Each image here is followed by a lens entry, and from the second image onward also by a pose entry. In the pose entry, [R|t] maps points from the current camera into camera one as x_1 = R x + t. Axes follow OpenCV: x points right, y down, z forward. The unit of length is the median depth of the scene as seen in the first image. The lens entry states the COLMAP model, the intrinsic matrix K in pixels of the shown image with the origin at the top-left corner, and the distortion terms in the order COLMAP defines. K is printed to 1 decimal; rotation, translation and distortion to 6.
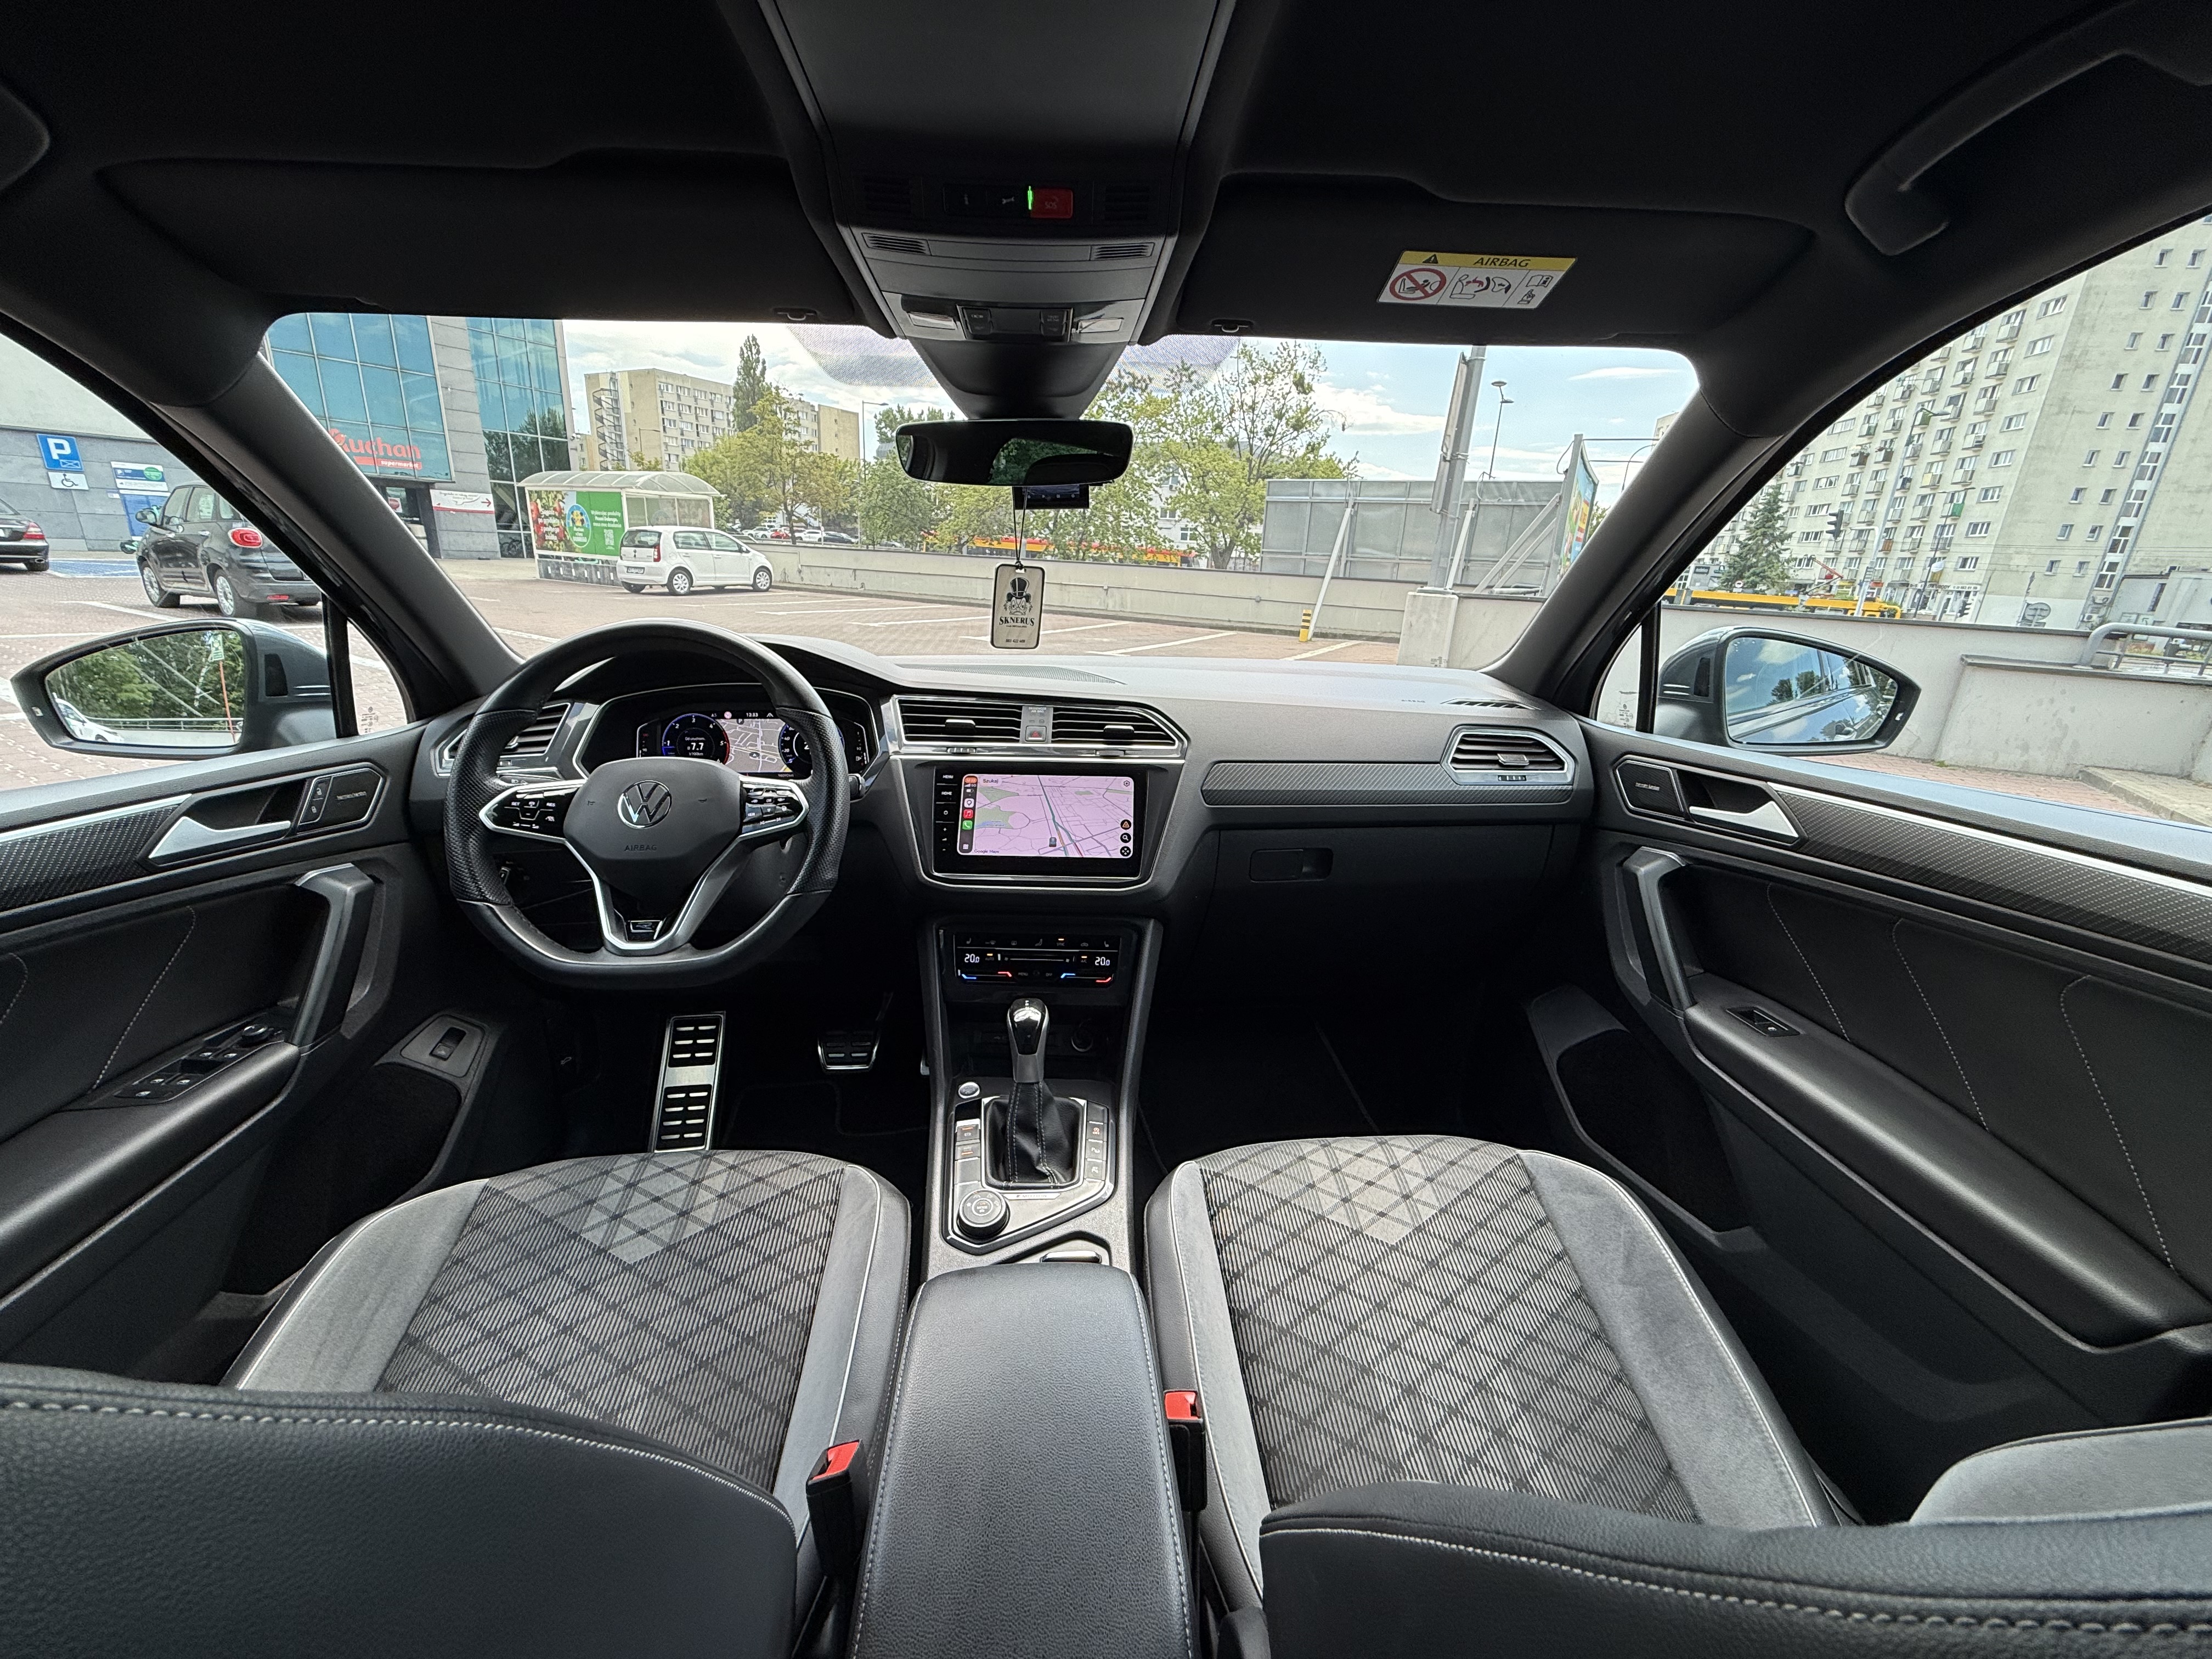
lens RADIAL K [[840.4, 0, 1104.8], [0, 840.4, 837.5], [0, 0, 1]] dist [-0.003238, 0.000236]
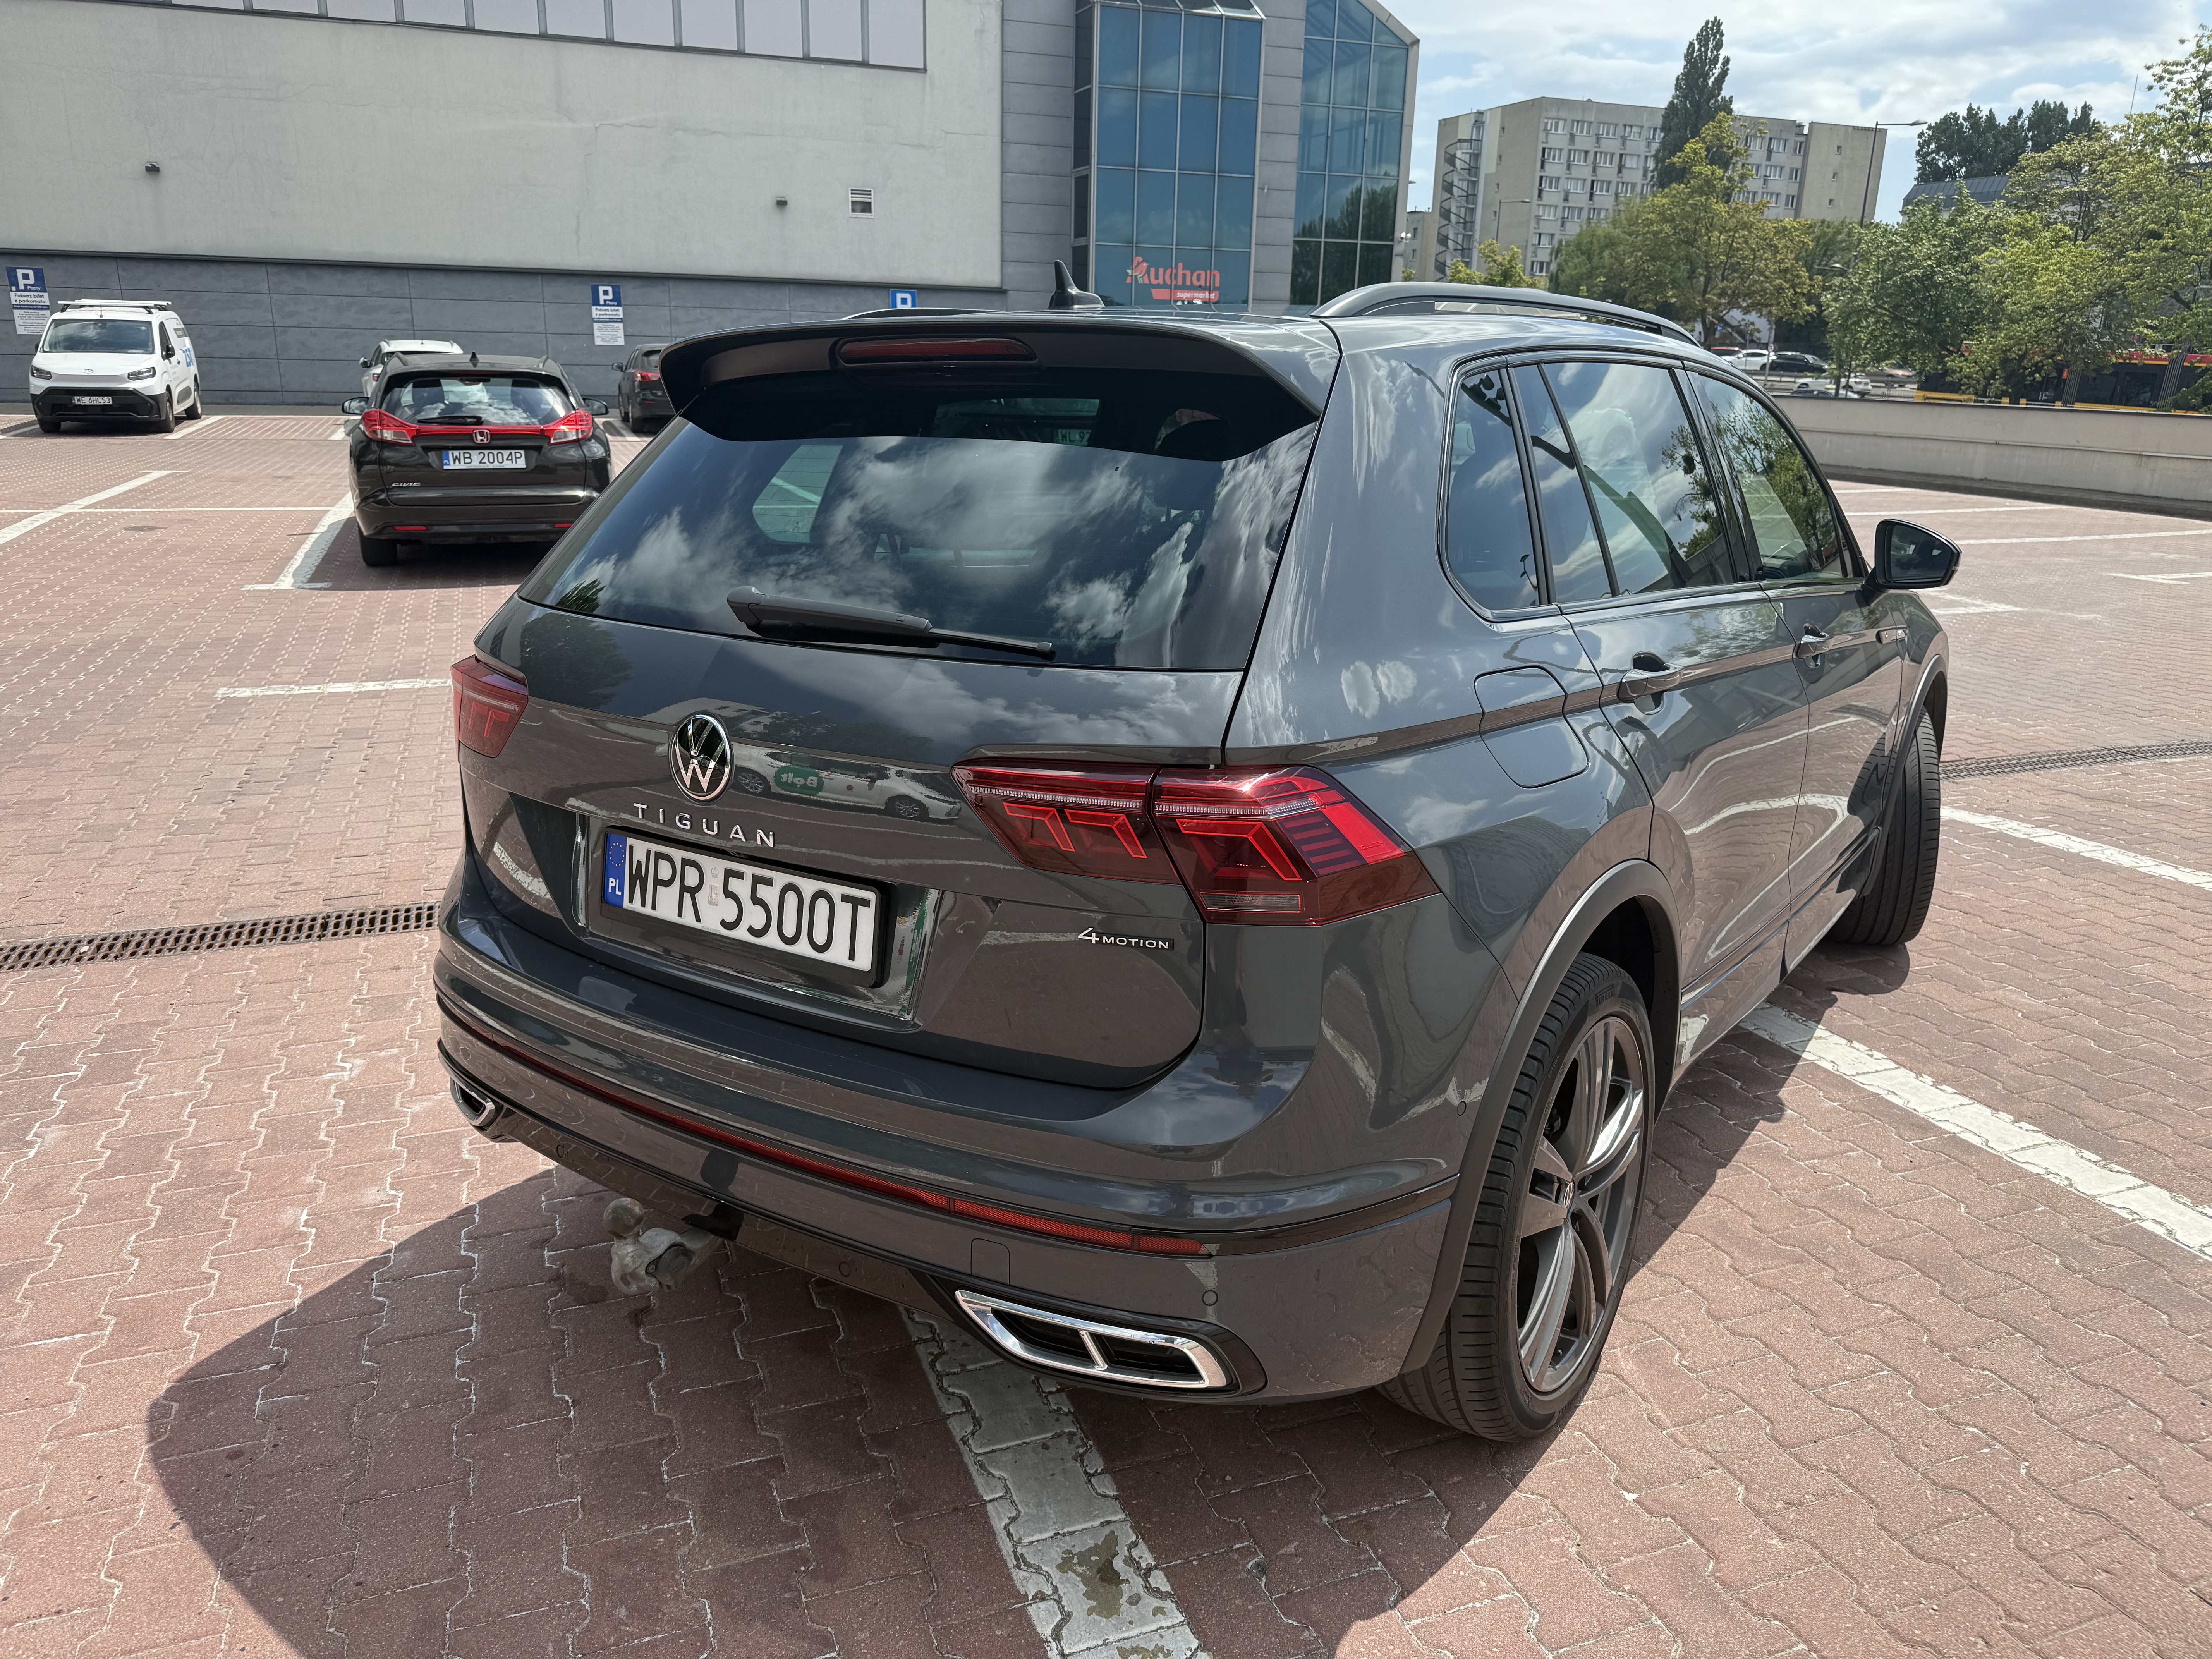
lens RADIAL K [[1613.3, 0, 1105.2], [0, 1613.3, 829.7], [0, 0, 1]] dist [0.009556, -0.004825]
pose [[0.765254, 0.149426, -0.626146, 0.060906], [-0.184773, 0.982743, 0.008703, 0.024069], [0.616640, 0.109035, 0.779658, -0.095913]]
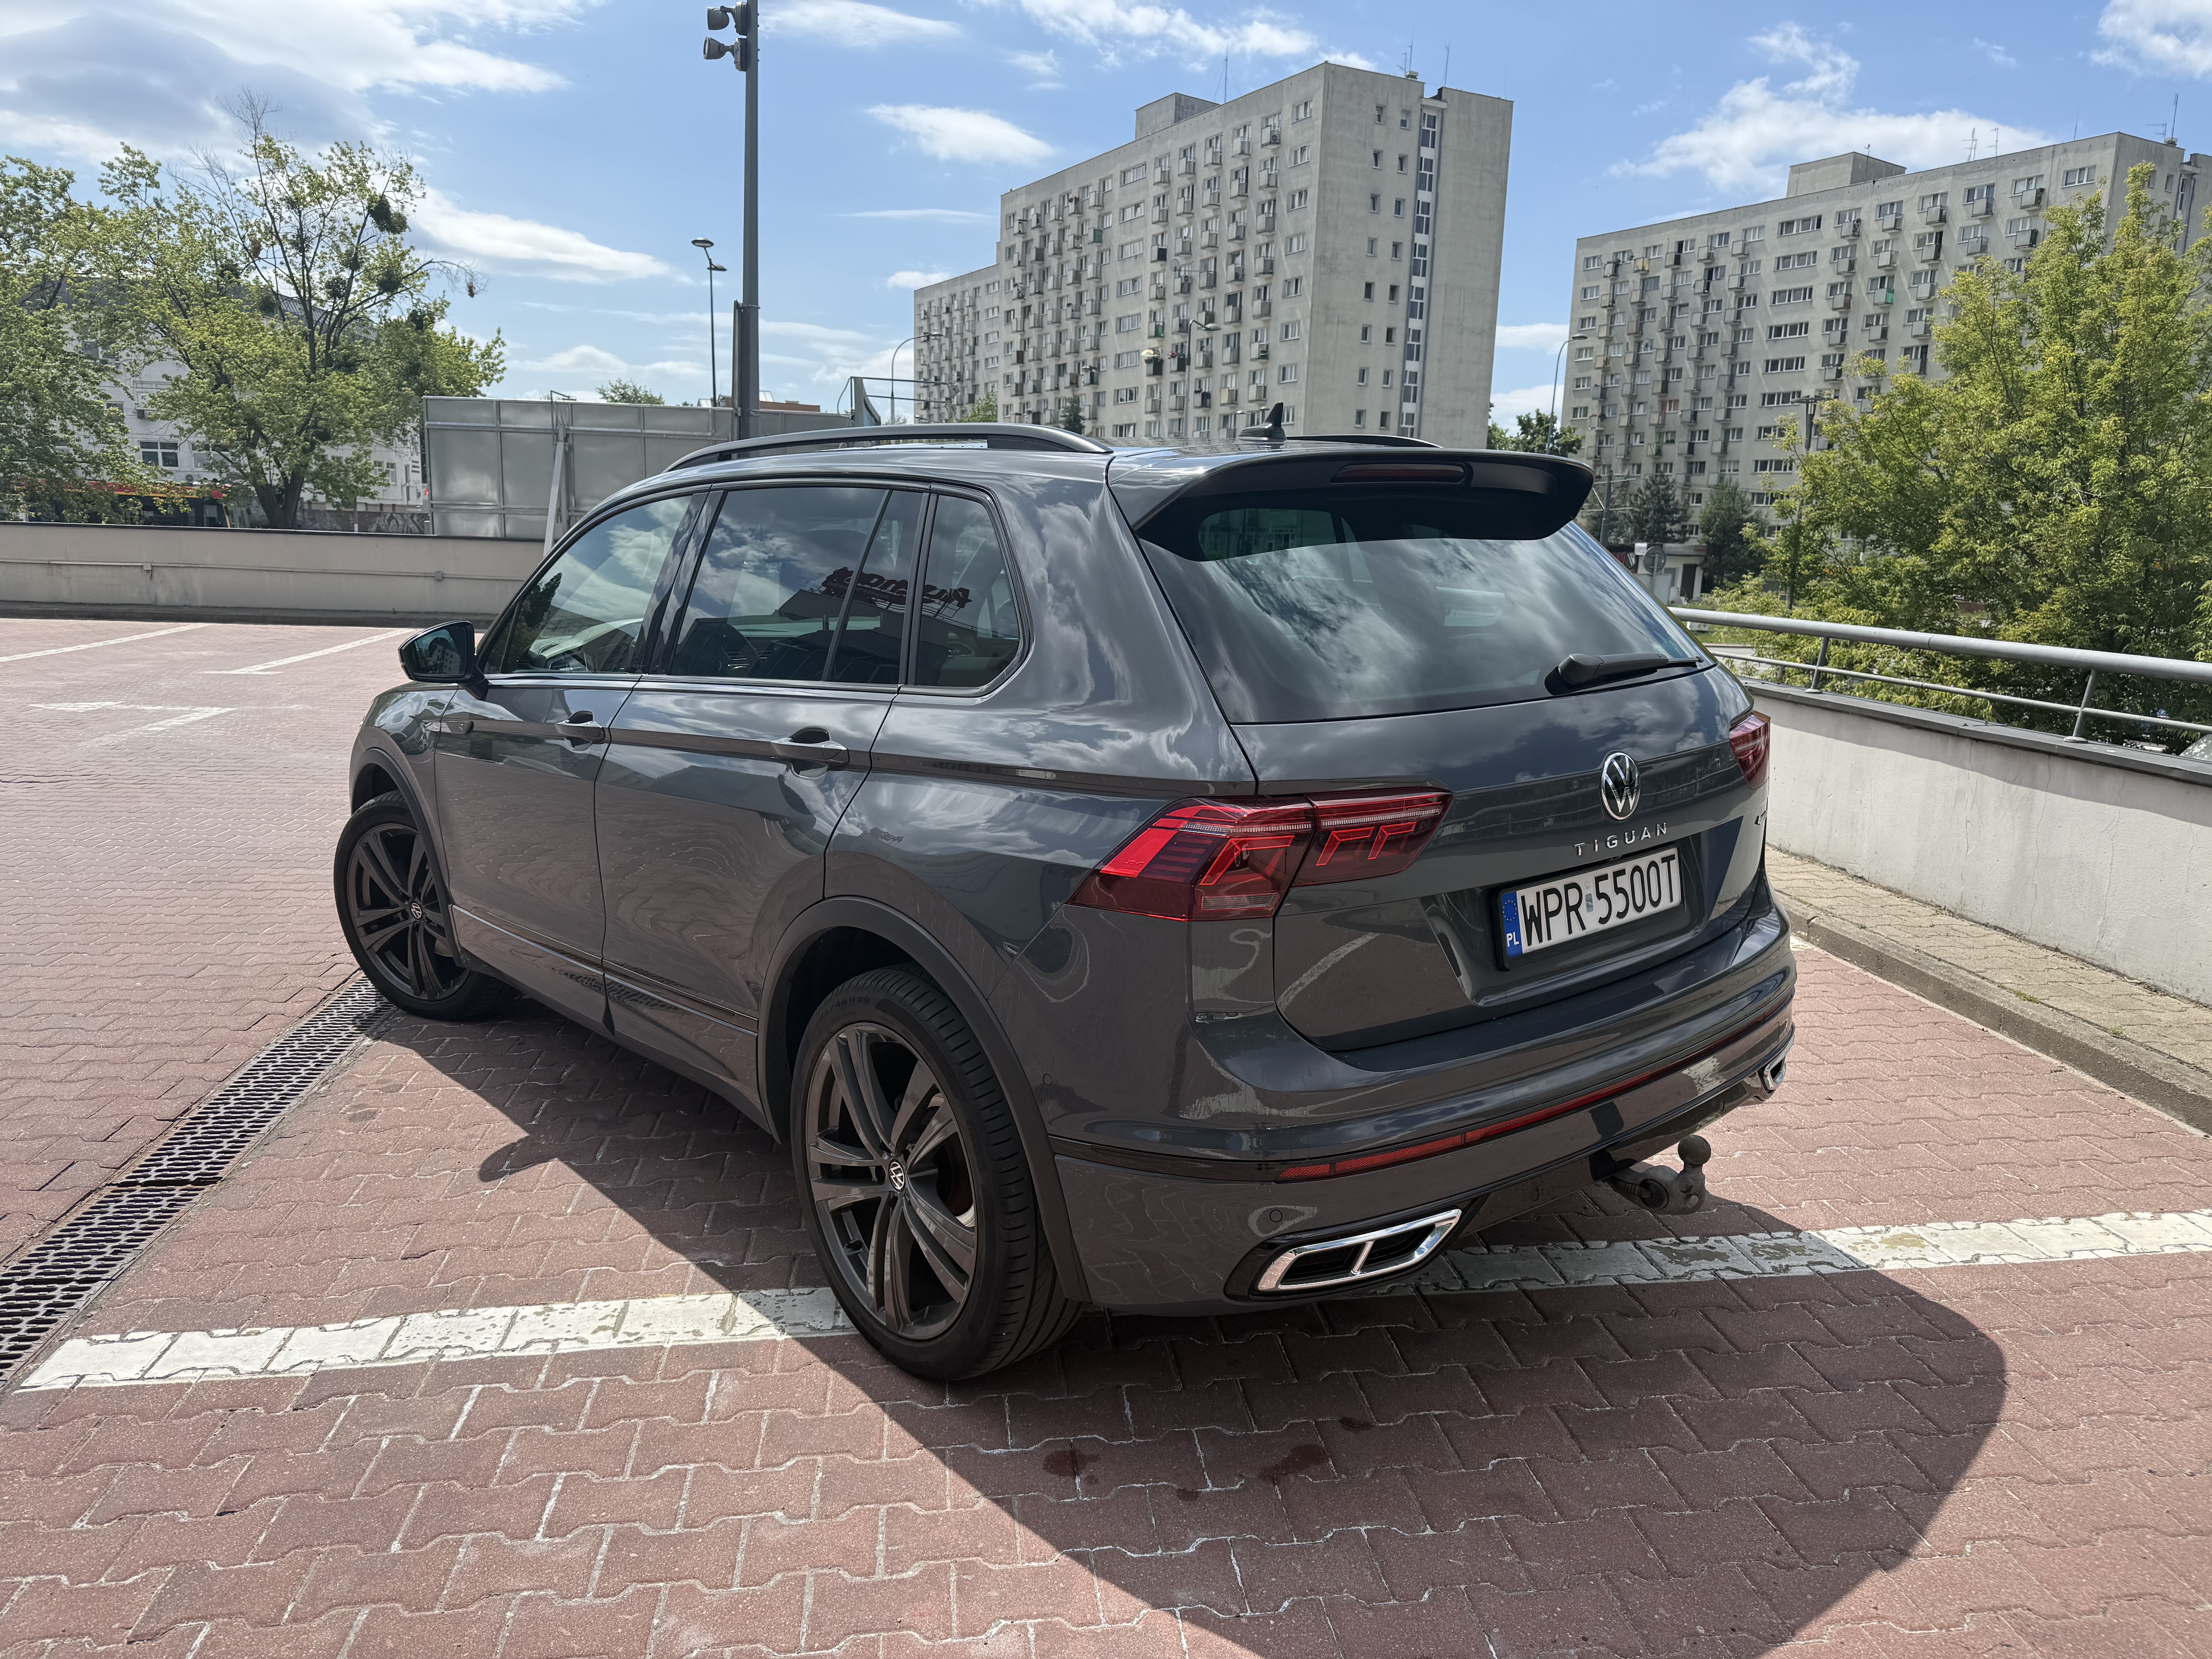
lens RADIAL K [[1613.3, 0, 1097.6], [0, 1613.3, 836.0], [0, 0, 1]] dist [0.009556, -0.004825]
pose [[0.797978, -0.134050, 0.587590, -0.072974], [0.196101, 0.979648, -0.042824, 0.025711], [-0.569891, 0.149399, 0.808025, -0.107472]]
